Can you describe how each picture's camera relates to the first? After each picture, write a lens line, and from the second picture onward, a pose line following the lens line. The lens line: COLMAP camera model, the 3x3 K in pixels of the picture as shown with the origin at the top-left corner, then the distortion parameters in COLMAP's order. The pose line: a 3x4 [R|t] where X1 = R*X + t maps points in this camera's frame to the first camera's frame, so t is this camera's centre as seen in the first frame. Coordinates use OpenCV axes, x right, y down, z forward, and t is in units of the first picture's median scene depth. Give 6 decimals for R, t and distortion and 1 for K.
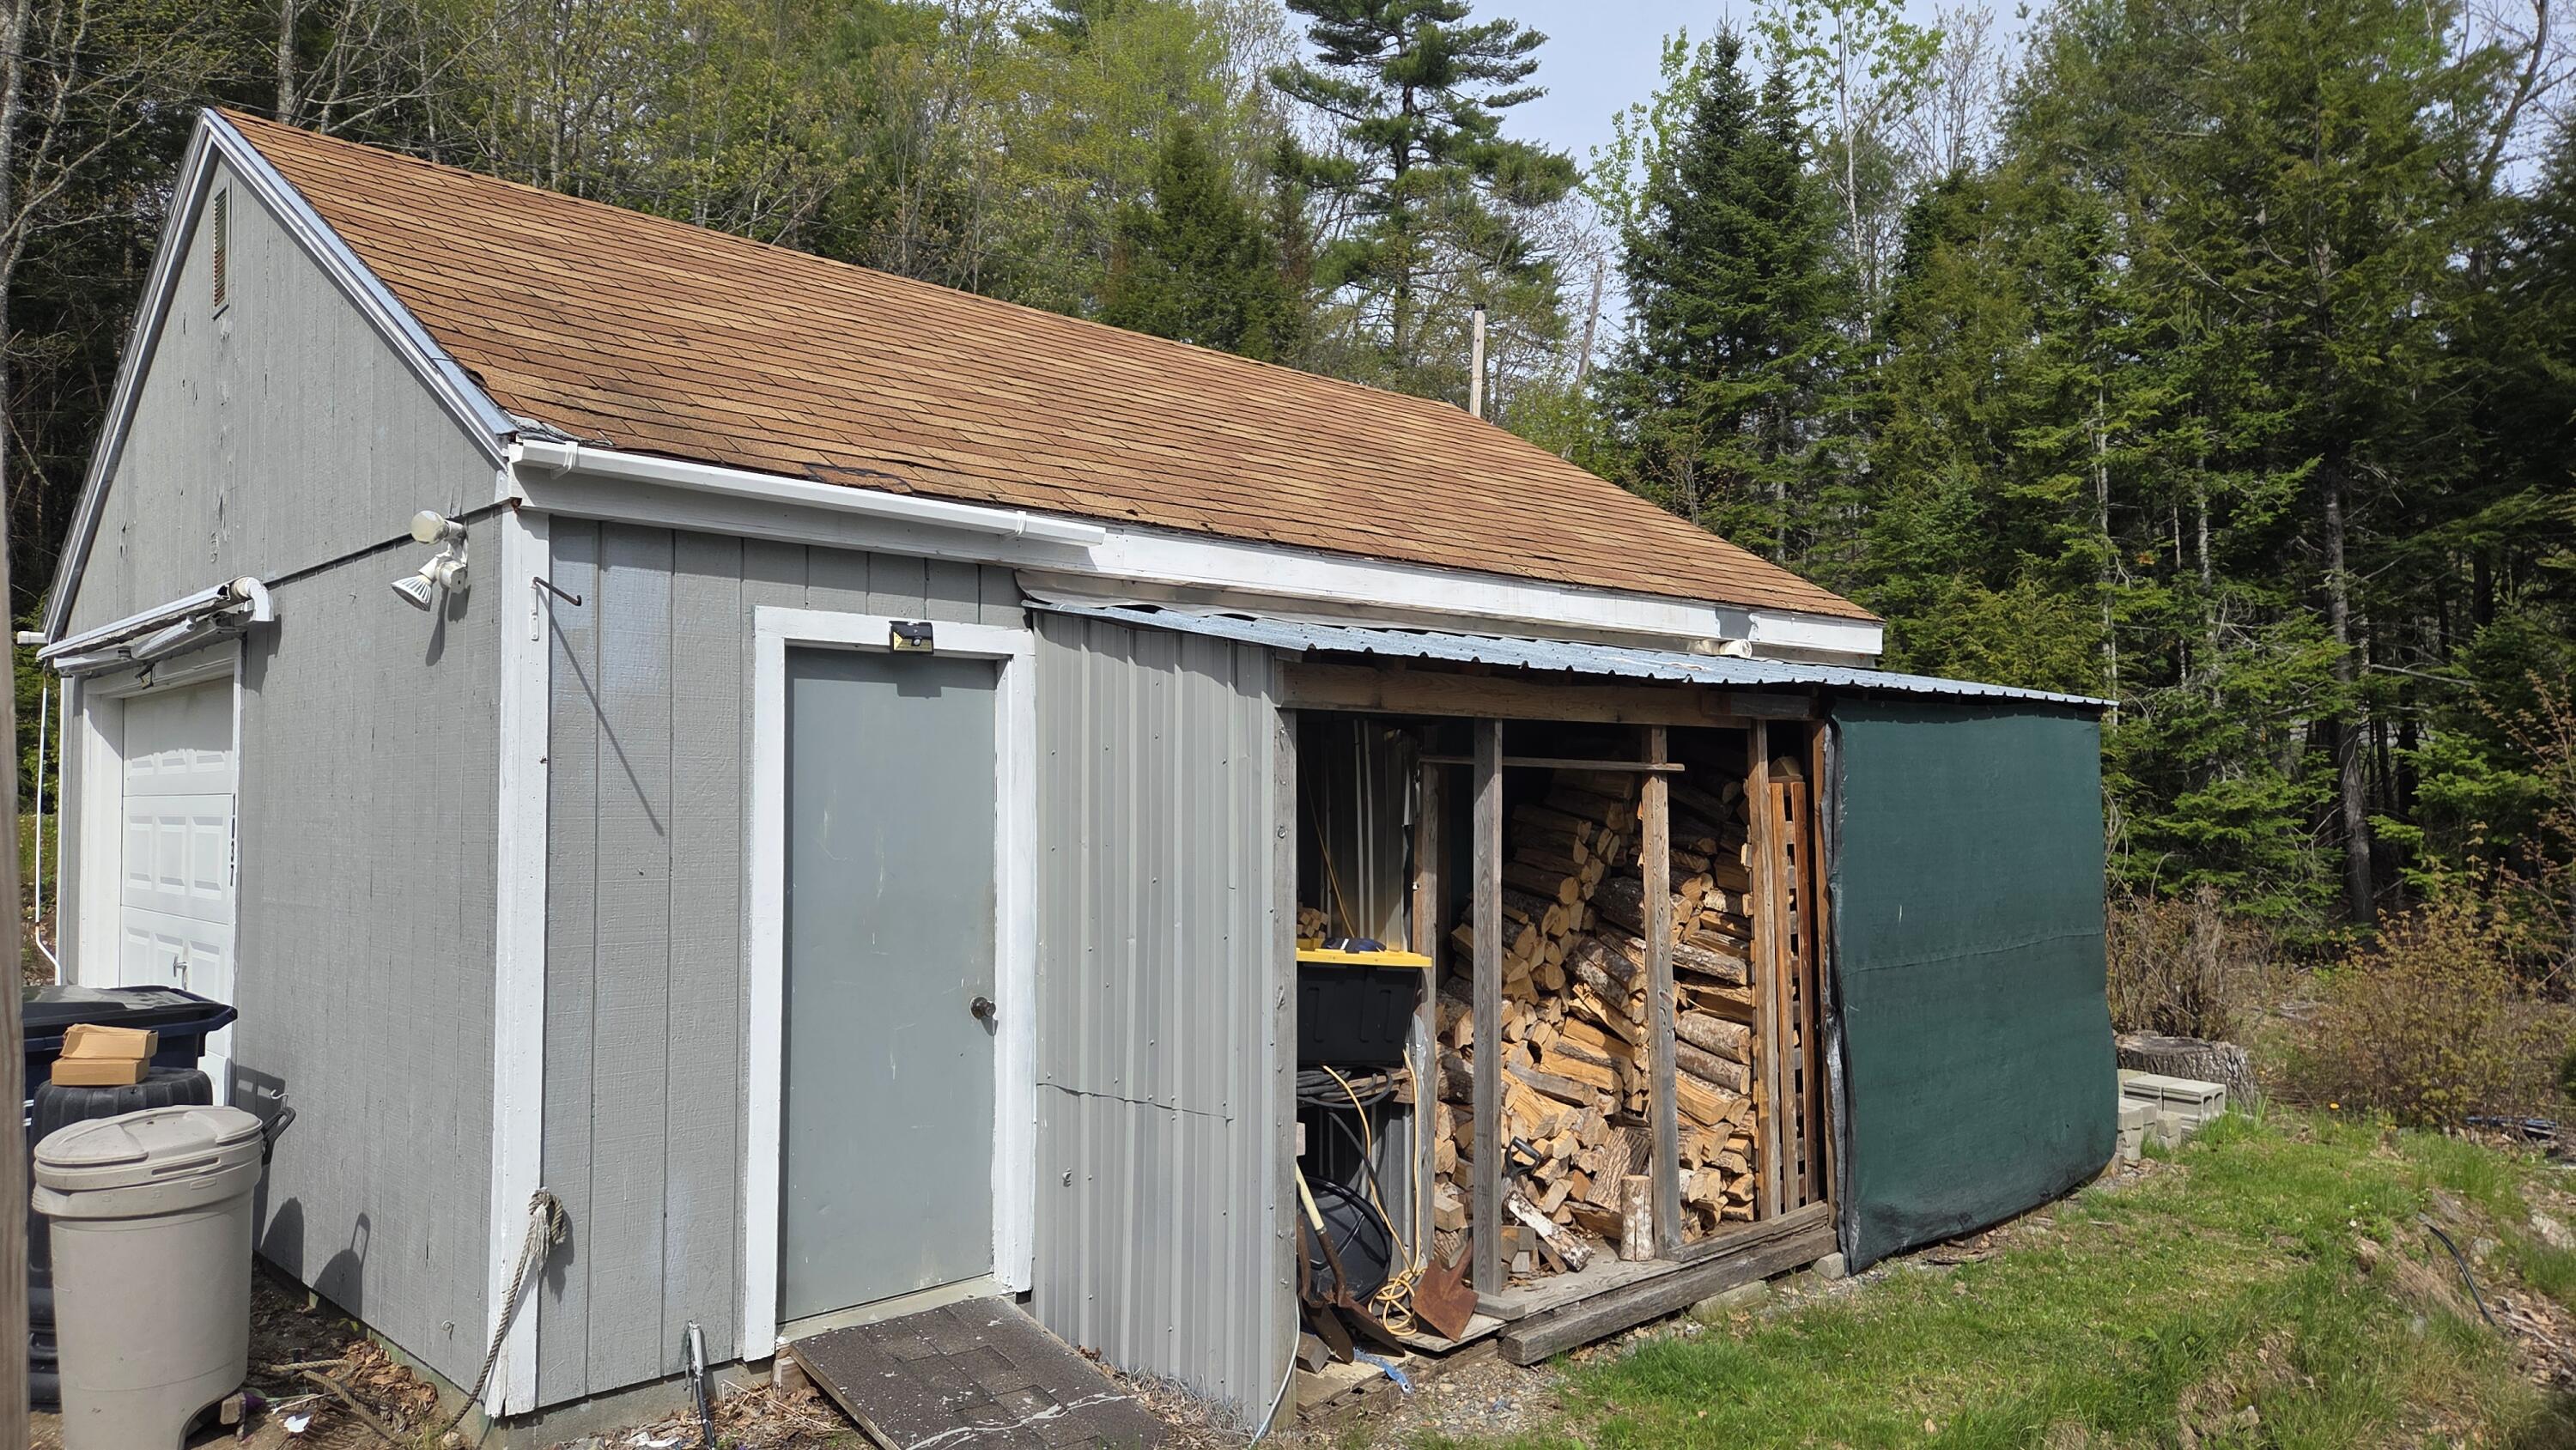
lens RADIAL K [[1744.3, 0, 1288.0], [0, 1744.3, 725.0], [0, 0, 1]] dist [0.045921, -0.053595]
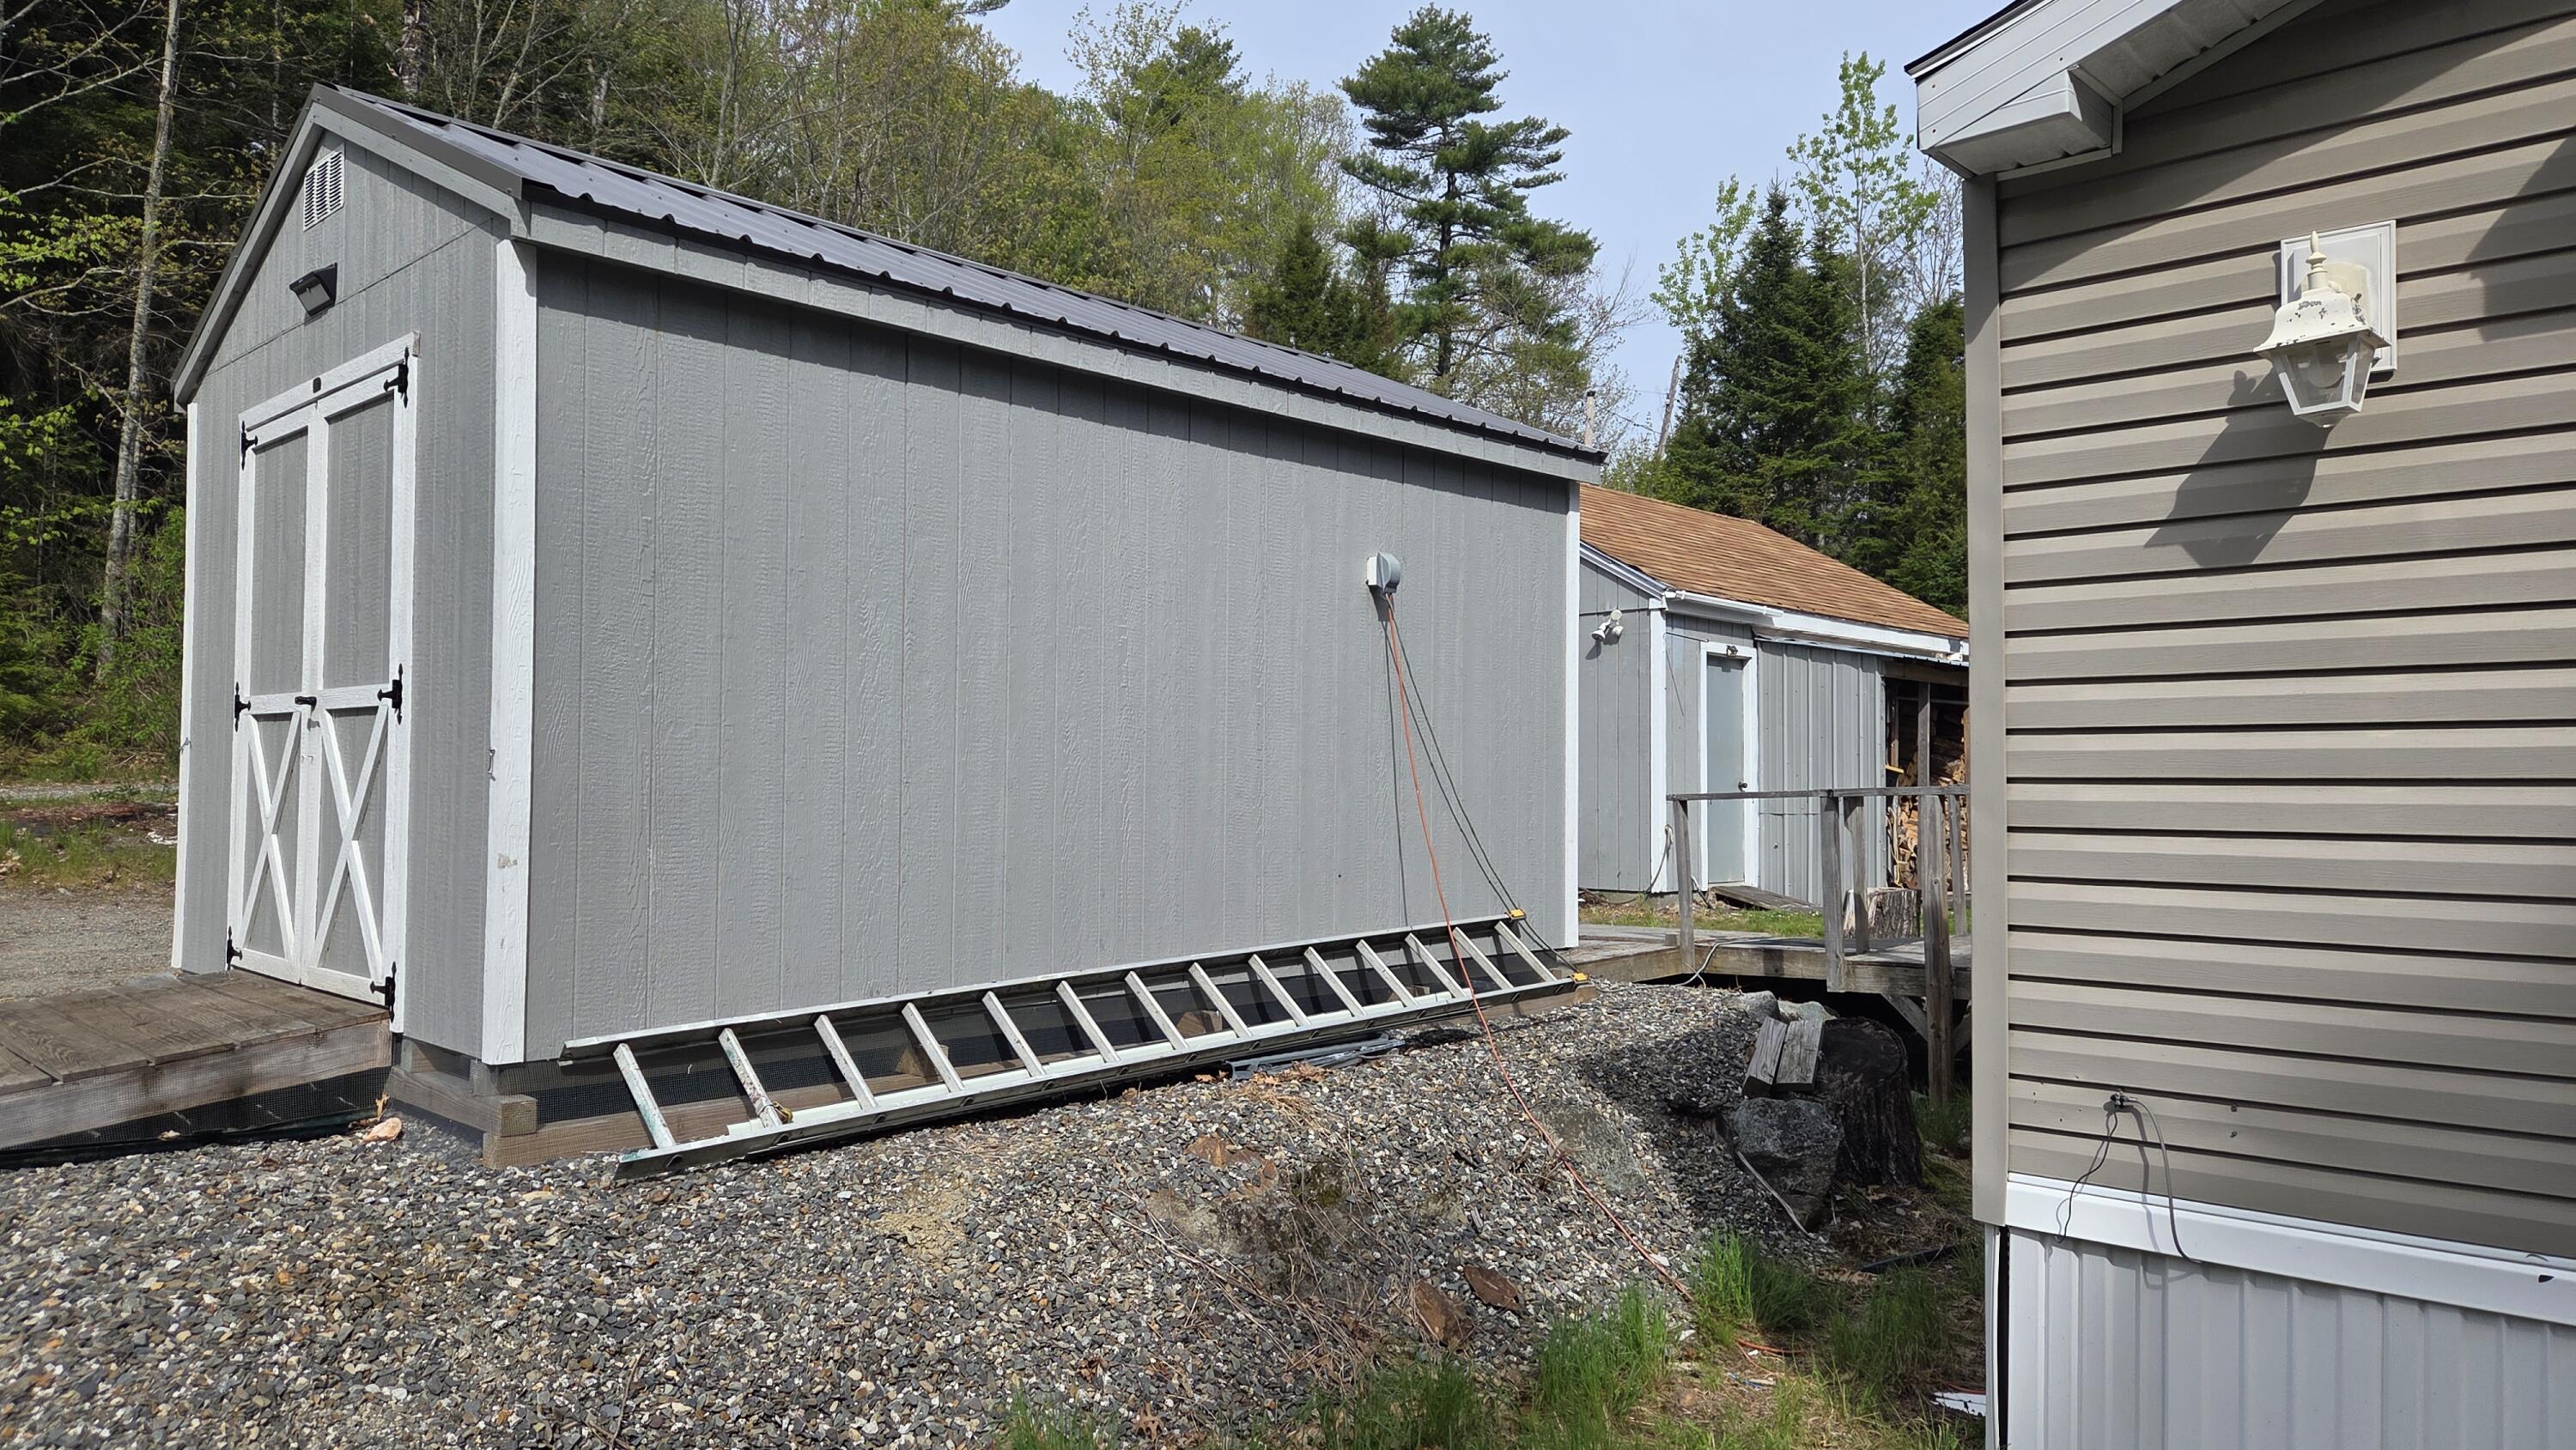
lens RADIAL K [[1662.2, 0, 1254.1], [0, 1662.2, 734.0], [0, 0, 1]] dist [0.043560, -0.000085]
pose [[0.999687, 0.014891, 0.020103, -0.150328], [-0.015143, 0.999808, 0.012432, 0.009003], [-0.019914, -0.012733, 0.999721, -0.244832]]
